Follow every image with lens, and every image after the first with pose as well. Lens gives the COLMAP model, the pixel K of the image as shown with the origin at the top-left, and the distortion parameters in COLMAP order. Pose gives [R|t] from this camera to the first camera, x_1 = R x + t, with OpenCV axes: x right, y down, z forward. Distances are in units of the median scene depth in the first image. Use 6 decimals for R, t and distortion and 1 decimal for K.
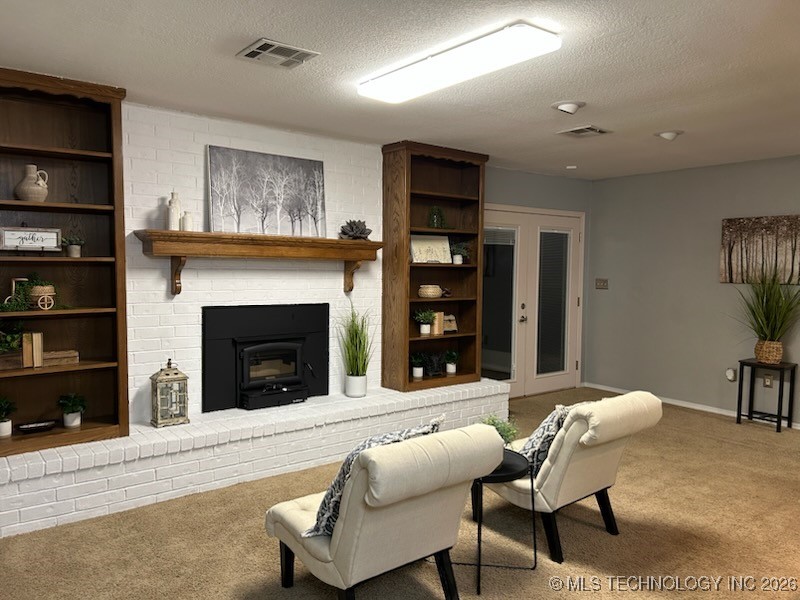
lens RADIAL K [[599.3, 0, 400.2], [0, 599.3, 304.9], [0, 0, 1]] dist [0.059190, -0.070037]
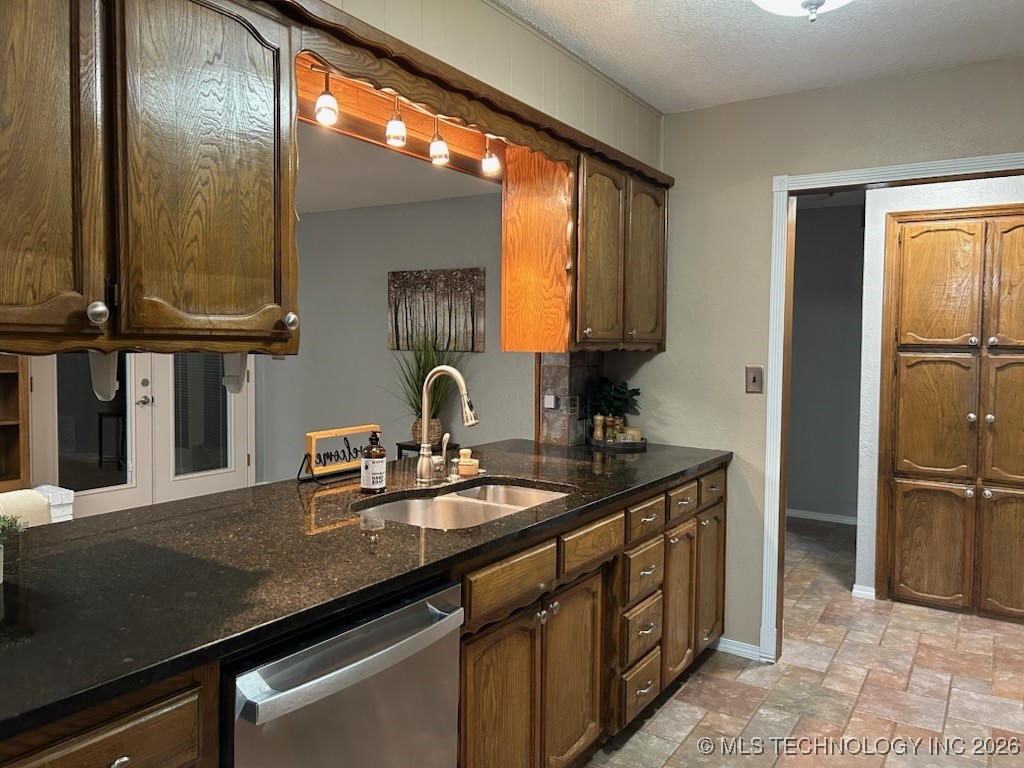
lens RADIAL K [[767.1, 0, 508.0], [0, 767.1, 382.2], [0, 0, 1]] dist [0.059190, -0.070037]
pose [[0.945558, -0.015037, 0.325105, 0.473558], [0.017409, 0.999839, -0.004388, 0.020155], [-0.324987, 0.009809, 0.945668, -0.047567]]
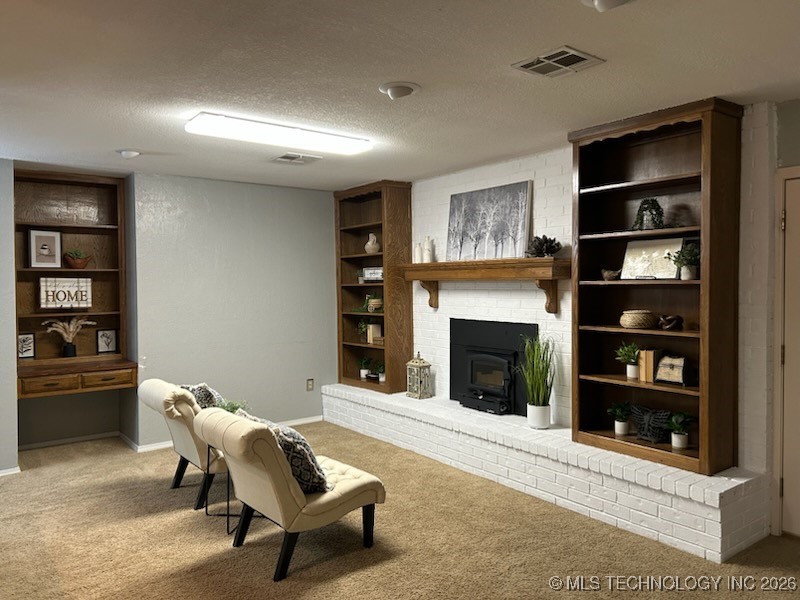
lens RADIAL K [[599.3, 0, 398.3], [0, 599.3, 302.0], [0, 0, 1]] dist [0.059190, -0.070037]
pose [[-0.030787, 0.020417, -0.999317, 0.939550], [-0.055024, 0.998241, 0.022090, -0.052300], [0.998010, 0.055666, -0.029609, 0.886483]]
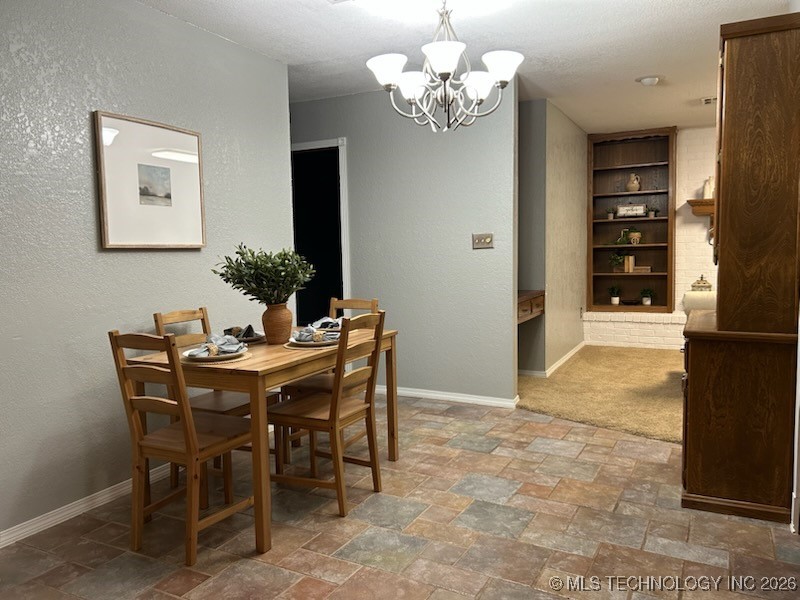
lens RADIAL K [[599.3, 0, 402.0], [0, 599.3, 298.8], [0, 0, 1]] dist [0.059190, -0.070037]
pose [[0.421761, 0.059817, -0.904732, 0.733806], [-0.034569, 0.998157, 0.049878, 0.091263], [0.906048, 0.010239, 0.423052, -0.446867]]
